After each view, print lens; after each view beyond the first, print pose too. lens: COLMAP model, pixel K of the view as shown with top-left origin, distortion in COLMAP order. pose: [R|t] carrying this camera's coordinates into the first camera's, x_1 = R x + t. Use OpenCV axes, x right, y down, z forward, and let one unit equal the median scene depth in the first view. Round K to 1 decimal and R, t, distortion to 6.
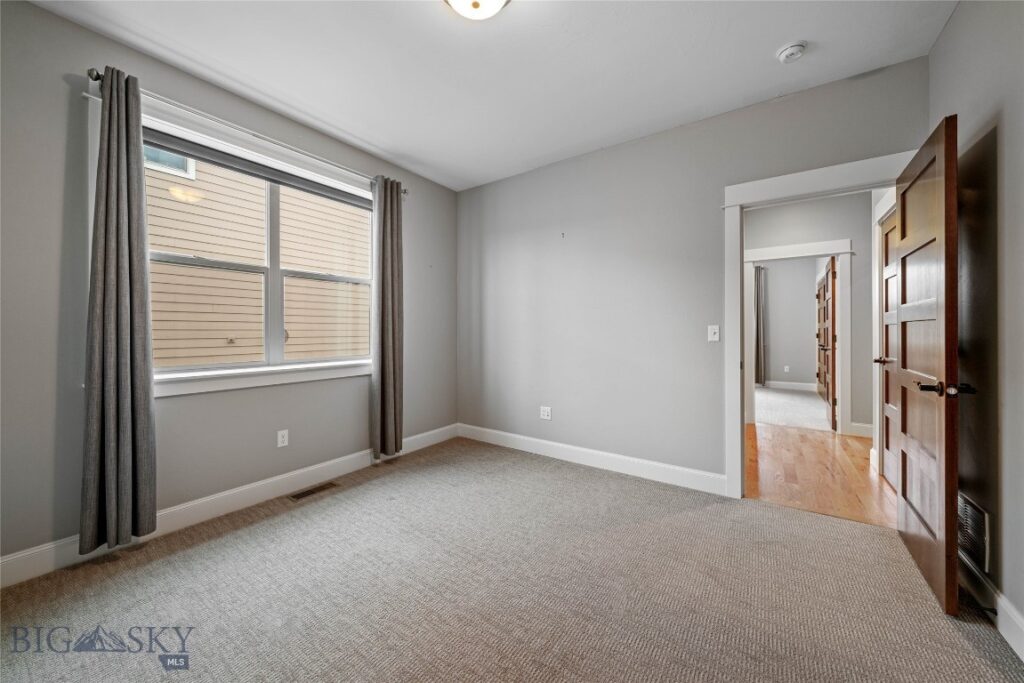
lens RADIAL K [[380.8, 0, 514.9], [0, 380.8, 330.3], [0, 0, 1]] dist [-0.001772, 0.000177]
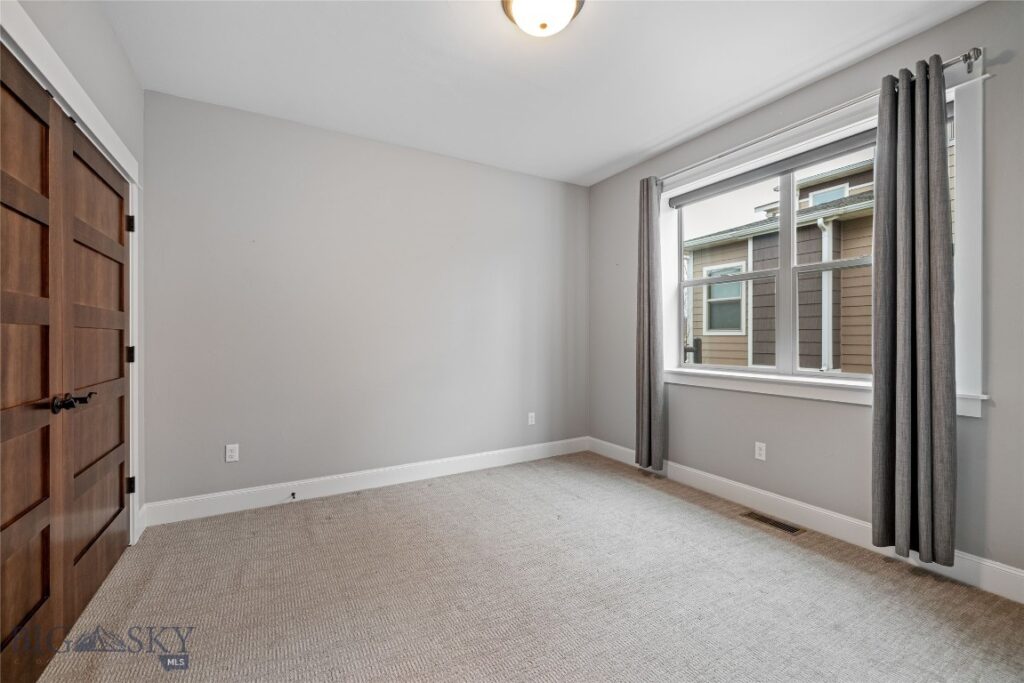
lens RADIAL K [[413.3, 0, 495.6], [0, 413.3, 339.4], [0, 0, 1]] dist [0.010664, 0.000095]
pose [[-0.449711, 0.005683, -0.893156, 0.601567], [0.001862, 0.999984, 0.005426, 0.000700], [0.893172, 0.000777, -0.449714, 0.872714]]
